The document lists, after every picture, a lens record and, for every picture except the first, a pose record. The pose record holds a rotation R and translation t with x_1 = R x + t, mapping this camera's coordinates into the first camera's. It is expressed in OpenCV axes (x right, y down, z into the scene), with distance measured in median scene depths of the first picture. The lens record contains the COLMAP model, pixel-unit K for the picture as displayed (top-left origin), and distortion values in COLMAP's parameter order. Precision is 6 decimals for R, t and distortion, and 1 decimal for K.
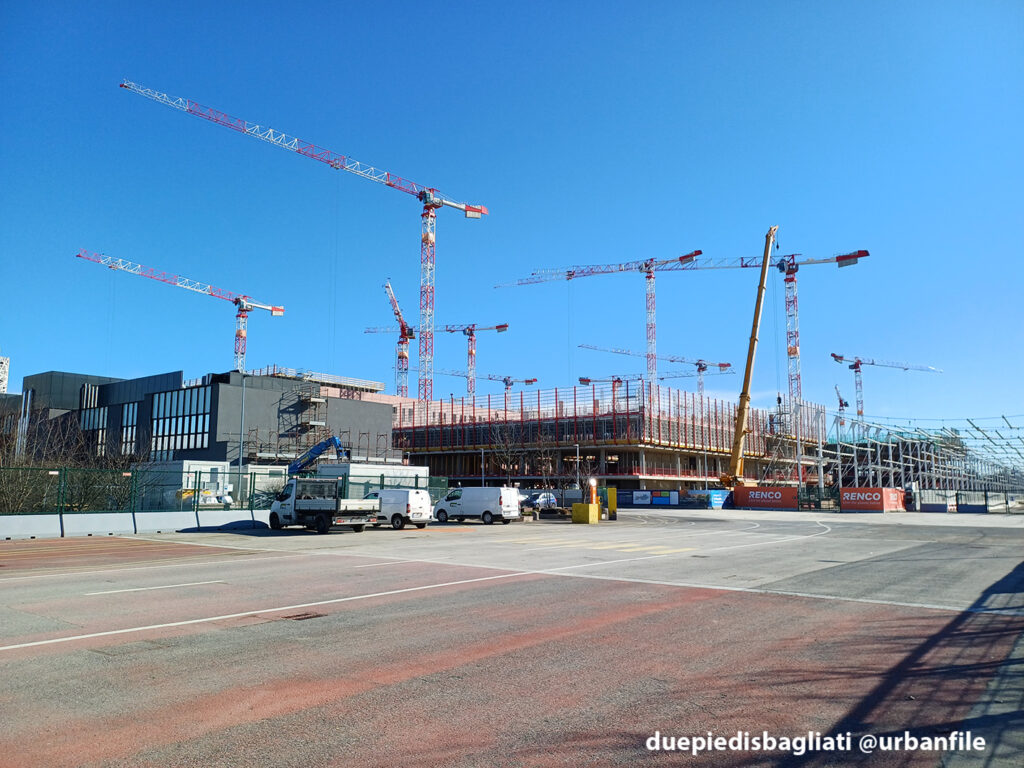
lens RADIAL K [[746.4, 0, 495.5], [0, 746.4, 396.5], [0, 0, 1]] dist [0.119139, -0.162651]
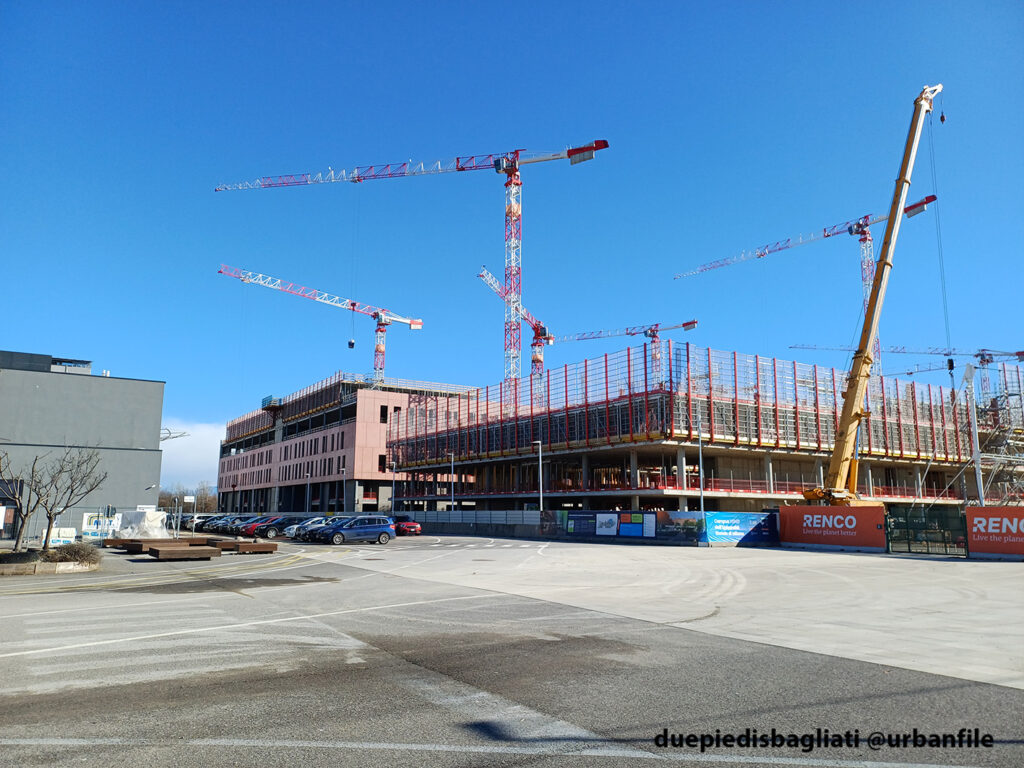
lens RADIAL K [[748.5, 0, 493.2], [0, 748.5, 390.1], [0, 0, 1]] dist [0.111926, -0.133017]
pose [[0.938272, -0.052787, -0.341846, 0.271453], [0.038929, 0.998123, -0.047281, 0.045141], [0.343700, 0.031055, 0.938566, 0.344689]]
